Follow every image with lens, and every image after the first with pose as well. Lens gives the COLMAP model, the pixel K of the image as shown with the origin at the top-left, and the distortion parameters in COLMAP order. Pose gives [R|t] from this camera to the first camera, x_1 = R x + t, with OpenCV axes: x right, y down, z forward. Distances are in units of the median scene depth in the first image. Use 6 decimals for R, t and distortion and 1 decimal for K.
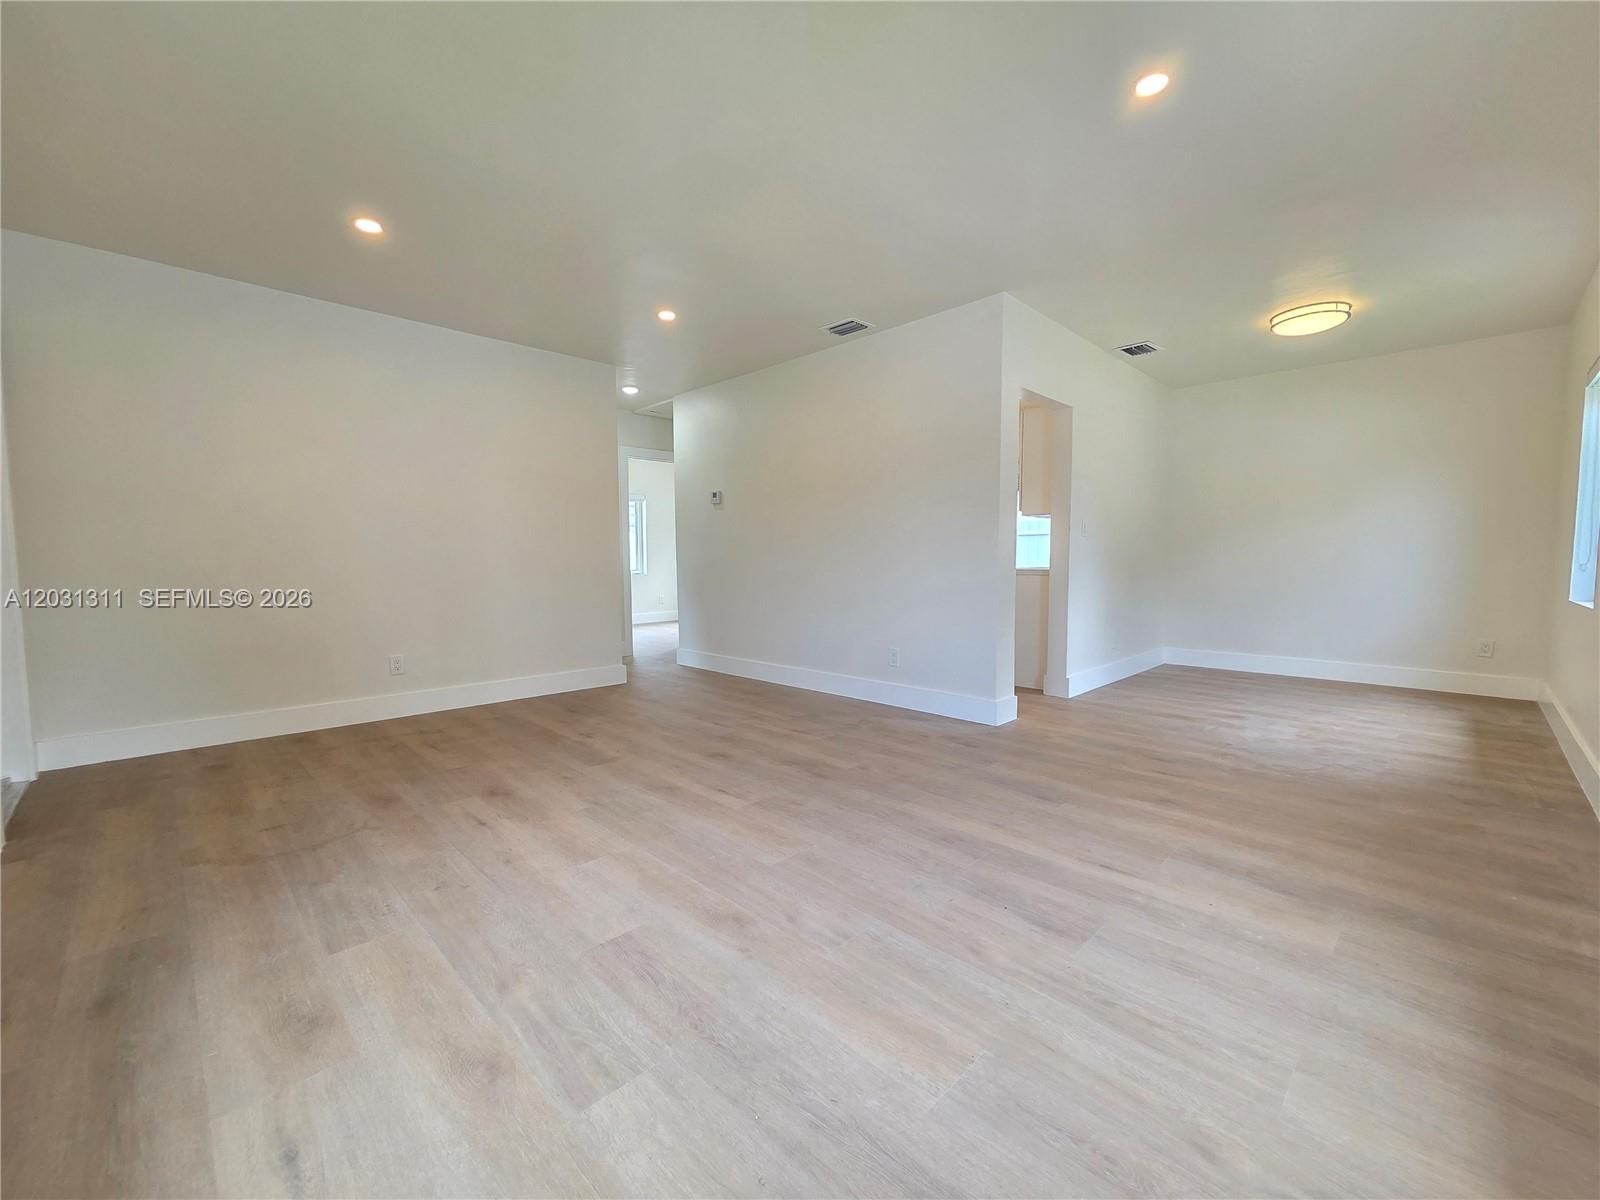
lens RADIAL K [[656.7, 0, 802.3], [0, 656.7, 600.4], [0, 0, 1]] dist [0.001437, -0.000169]
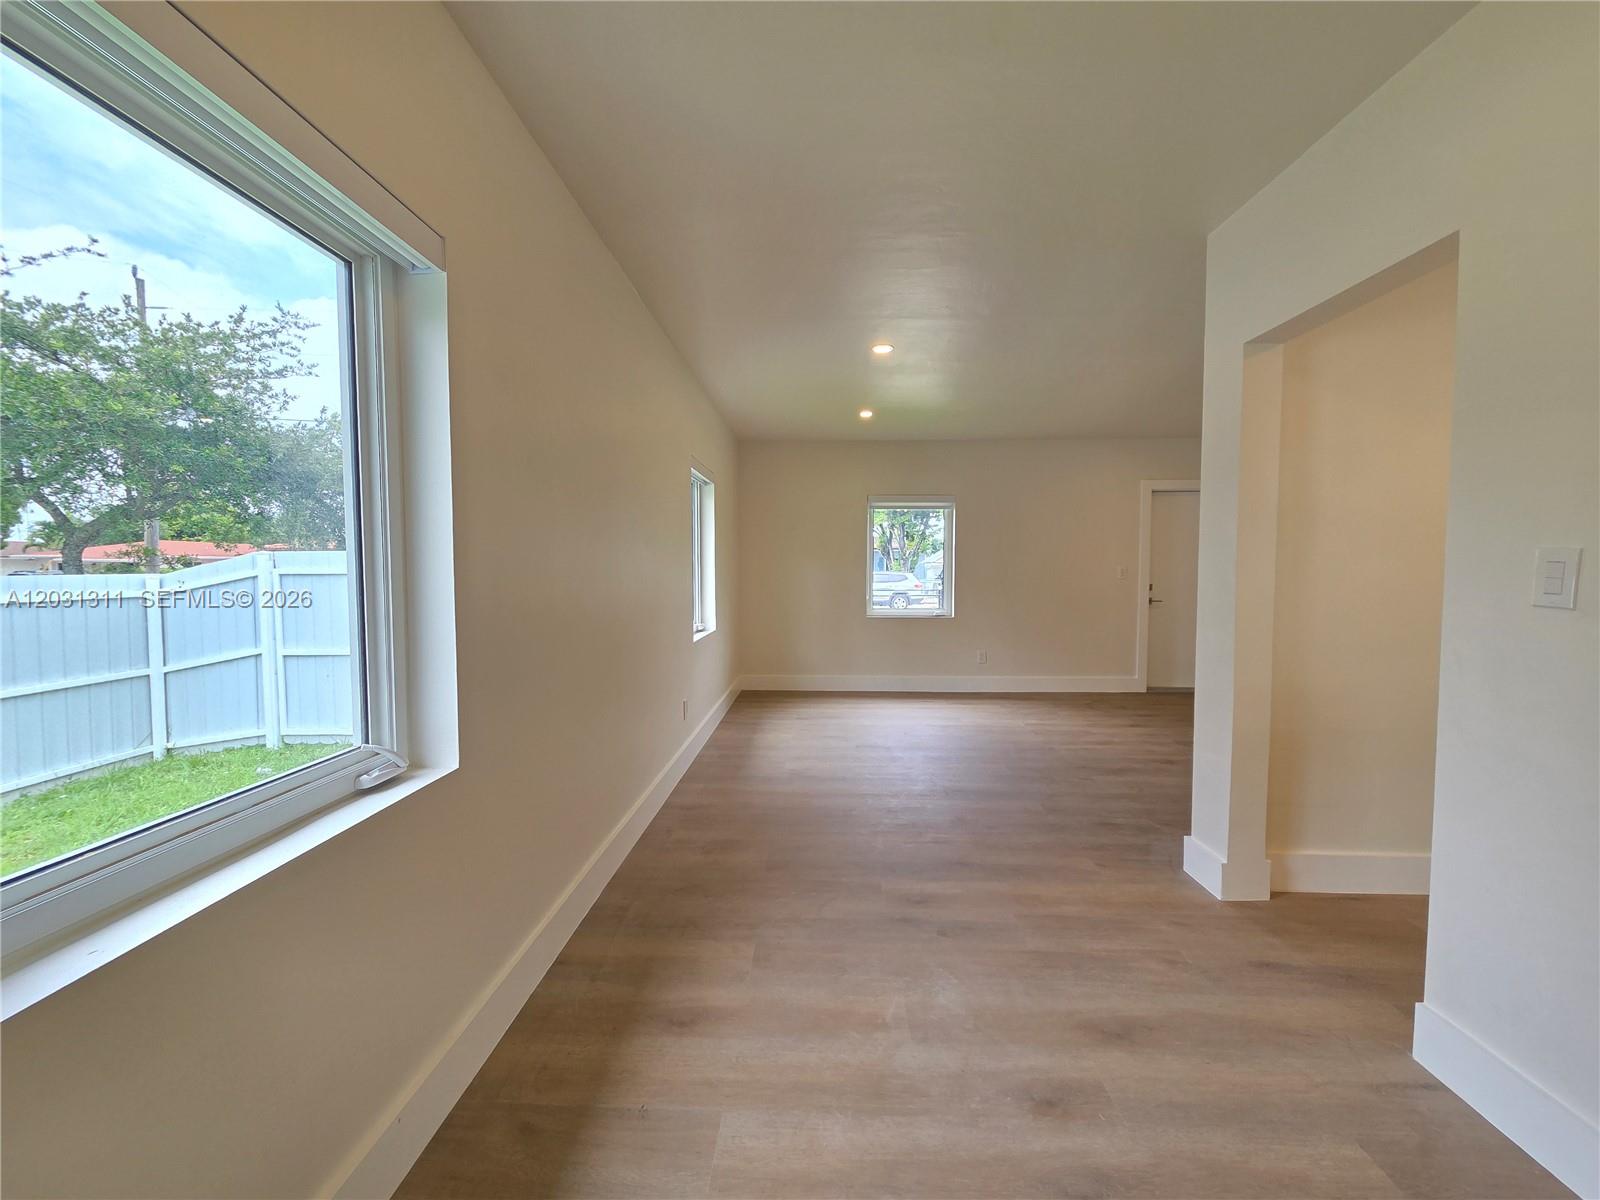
lens RADIAL K [[656.7, 0, 802.3], [0, 656.7, 600.4], [0, 0, 1]] dist [0.001437, -0.000169]
pose [[-0.731973, 0.033770, -0.680497, 1.288268], [-0.046302, 0.993996, 0.099133, -0.170943], [0.679759, 0.104071, -0.726015, 1.473701]]
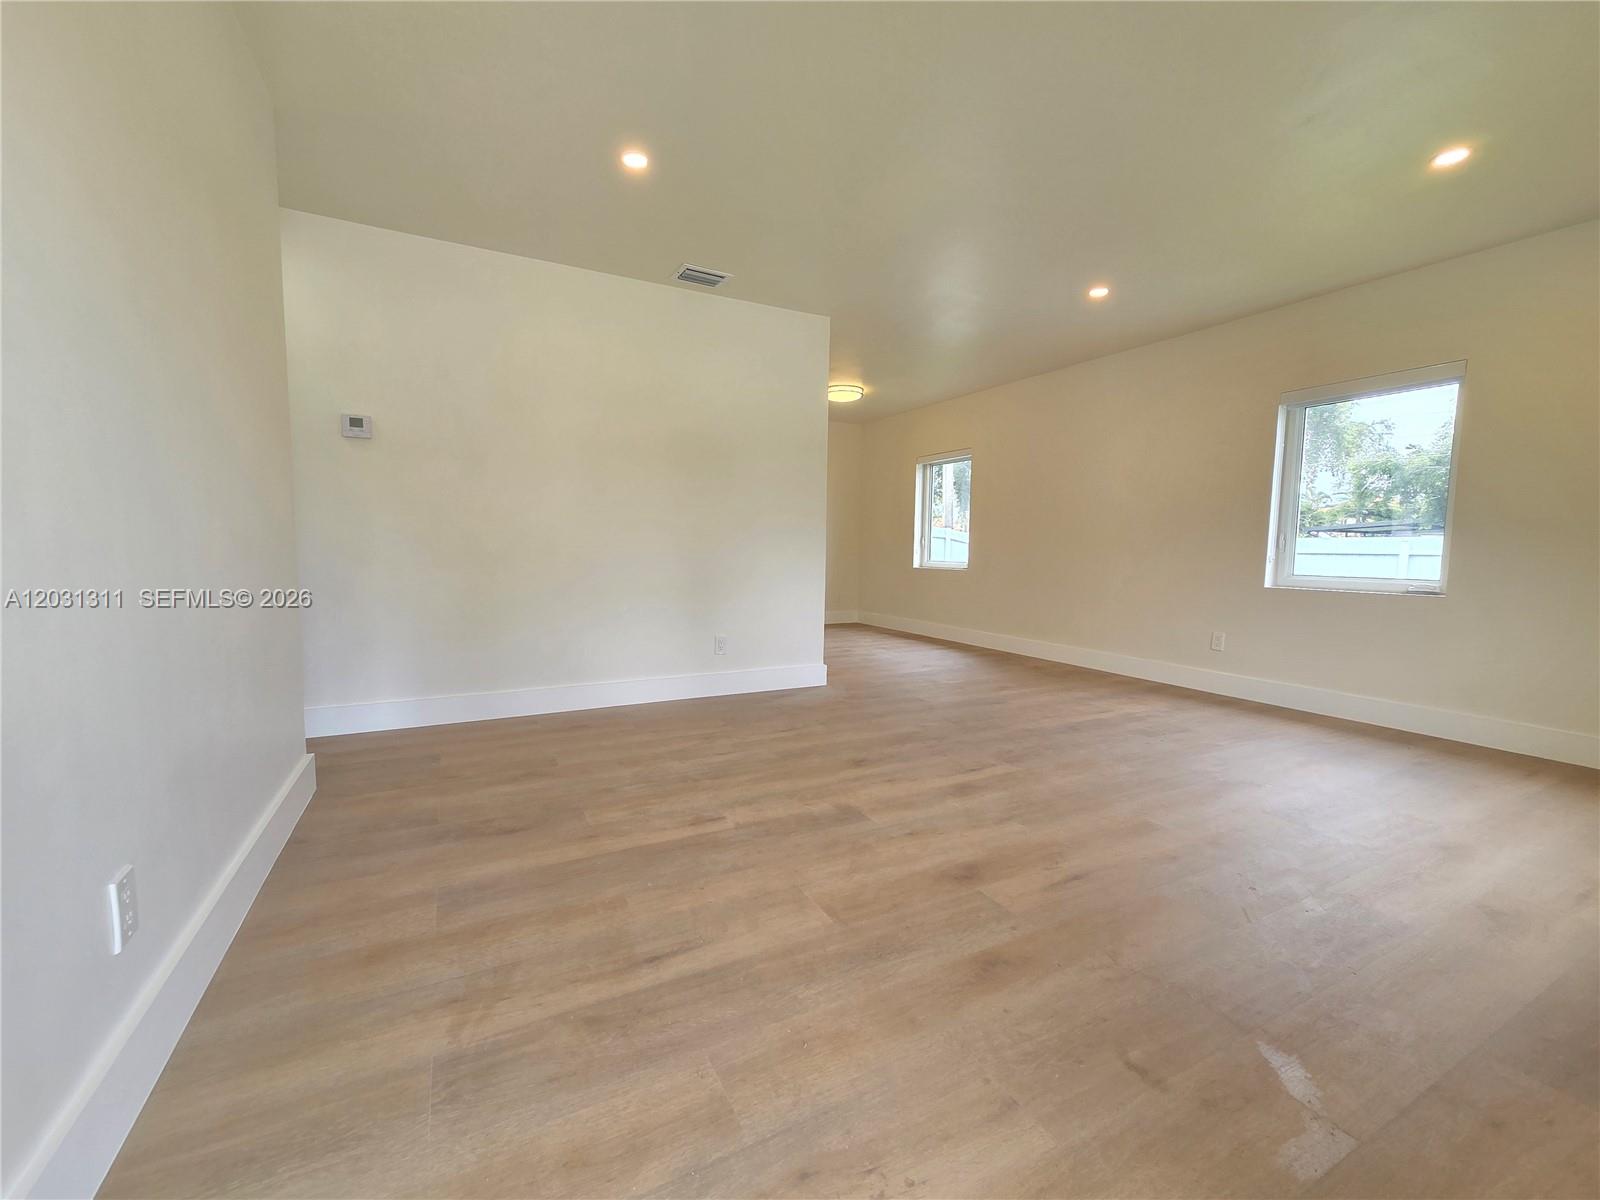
lens RADIAL K [[656.7, 0, 802.3], [0, 656.7, 600.4], [0, 0, 1]] dist [0.001437, -0.000169]
pose [[0.290991, -0.071663, 0.954038, -1.028720], [0.049750, 0.996975, 0.059714, -0.040983], [-0.955431, 0.030087, 0.293676, 0.845783]]
